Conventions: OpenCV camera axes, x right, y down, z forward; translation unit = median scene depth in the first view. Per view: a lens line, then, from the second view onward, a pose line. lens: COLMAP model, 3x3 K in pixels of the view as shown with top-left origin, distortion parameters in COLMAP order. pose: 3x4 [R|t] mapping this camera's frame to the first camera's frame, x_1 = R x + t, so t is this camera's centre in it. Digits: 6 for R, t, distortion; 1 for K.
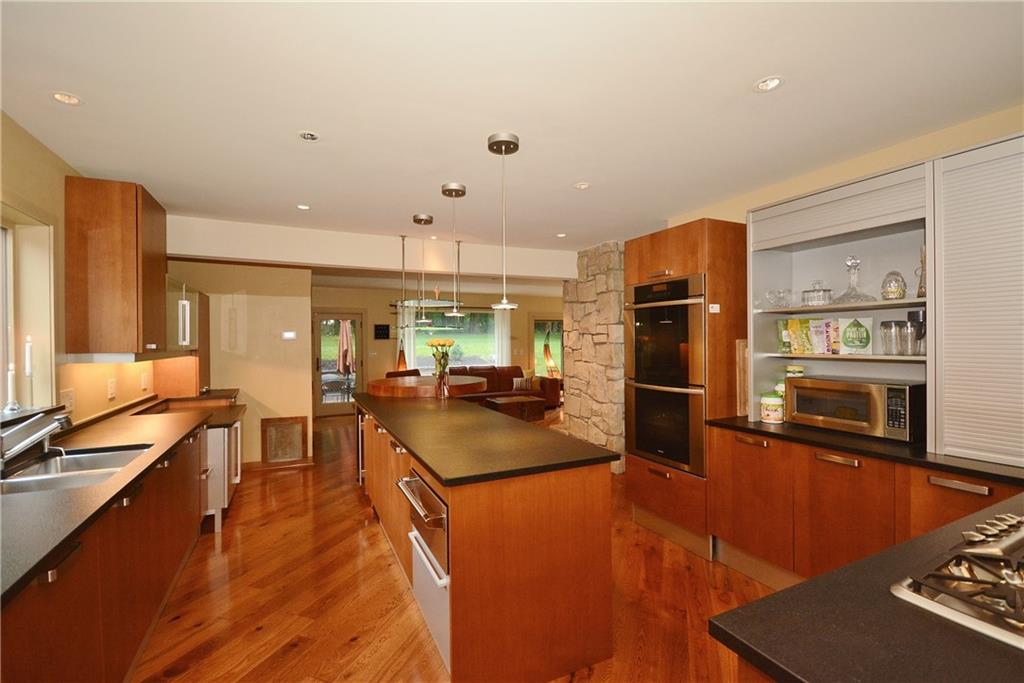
lens RADIAL K [[457.0, 0, 515.3], [0, 457.0, 341.0], [0, 0, 1]] dist [-0.013556, -0.000468]
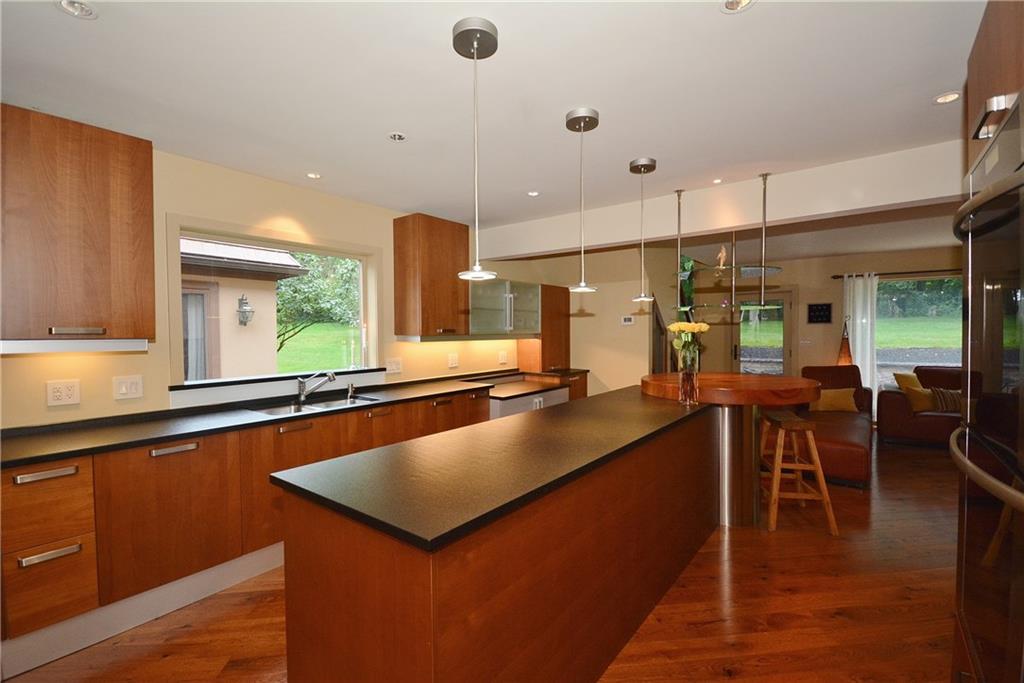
lens RADIAL K [[457.0, 0, 509.3], [0, 457.0, 339.6], [0, 0, 1]] dist [-0.013556, -0.000468]
pose [[0.428141, 0.024731, -0.903373, 0.320486], [0.003302, 0.999576, 0.028930, 0.000067], [0.903706, -0.015369, 0.427878, 0.383304]]
